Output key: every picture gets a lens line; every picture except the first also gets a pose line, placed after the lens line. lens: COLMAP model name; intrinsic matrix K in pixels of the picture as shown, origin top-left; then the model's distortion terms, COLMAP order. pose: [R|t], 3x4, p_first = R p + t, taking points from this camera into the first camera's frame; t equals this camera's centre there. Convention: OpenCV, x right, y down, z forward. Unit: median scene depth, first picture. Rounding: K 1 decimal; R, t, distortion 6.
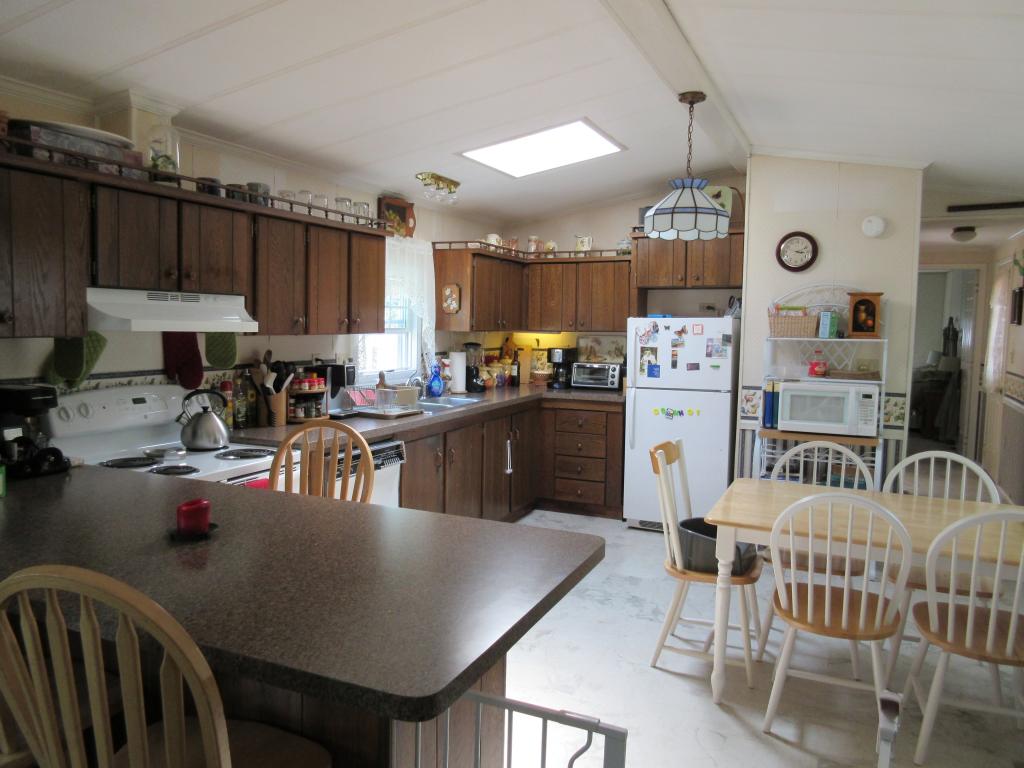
lens RADIAL K [[760.1, 0, 514.1], [0, 760.1, 385.2], [0, 0, 1]] dist [-0.013044, 0.020961]
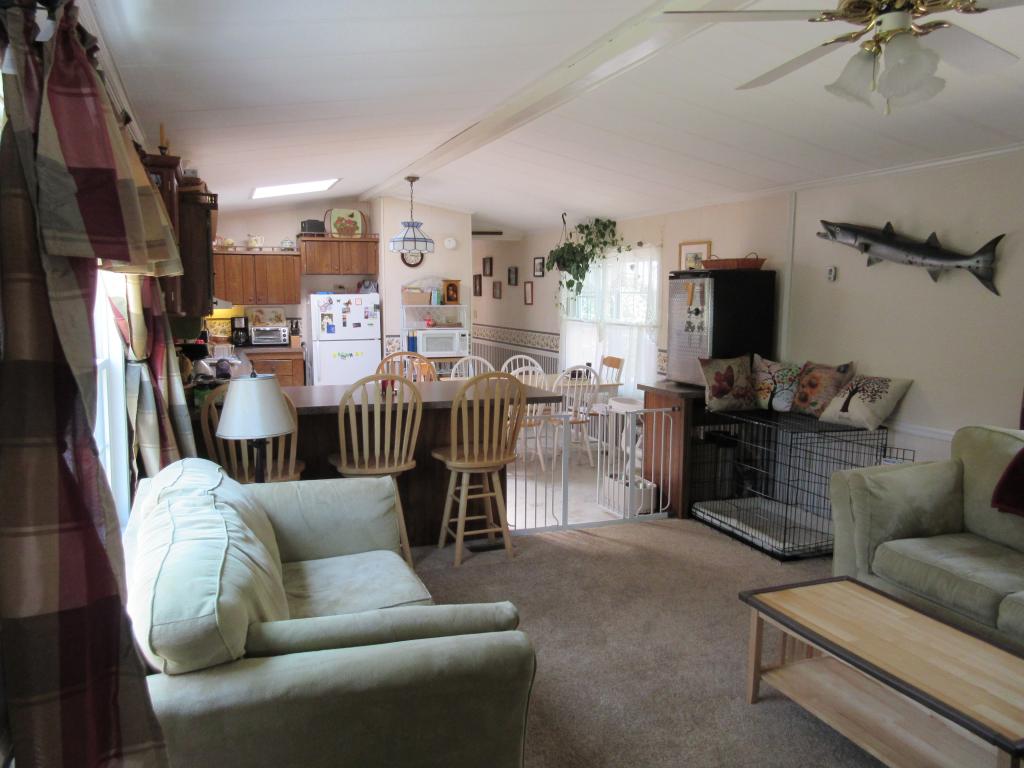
lens RADIAL K [[760.1, 0, 516.6], [0, 760.1, 381.9], [0, 0, 1]] dist [-0.013044, 0.020961]
pose [[0.688906, -0.093670, 0.718773, -0.690298], [0.068664, 0.995589, 0.063934, 0.015478], [-0.721591, 0.005309, 0.692299, -0.345411]]
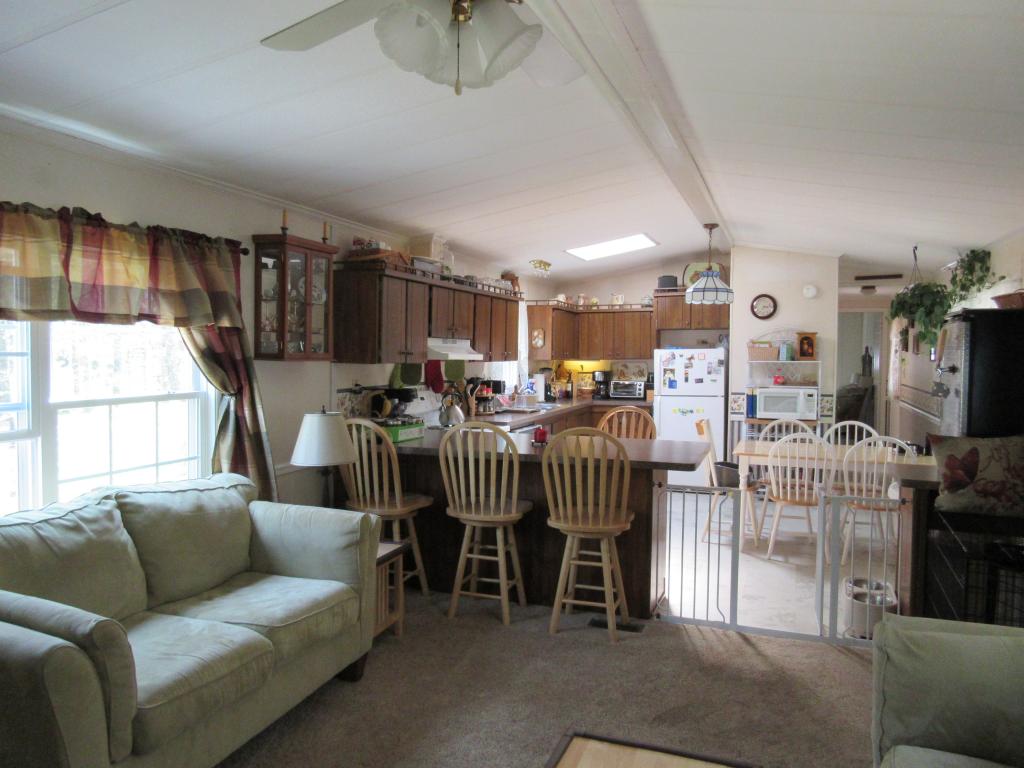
lens RADIAL K [[760.1, 0, 511.9], [0, 760.1, 388.0], [0, 0, 1]] dist [-0.013044, 0.020961]
pose [[0.997241, -0.014291, 0.072845, -0.254066], [0.017087, 0.999135, -0.037900, 0.041793], [-0.072240, 0.039040, 0.996623, -0.504192]]
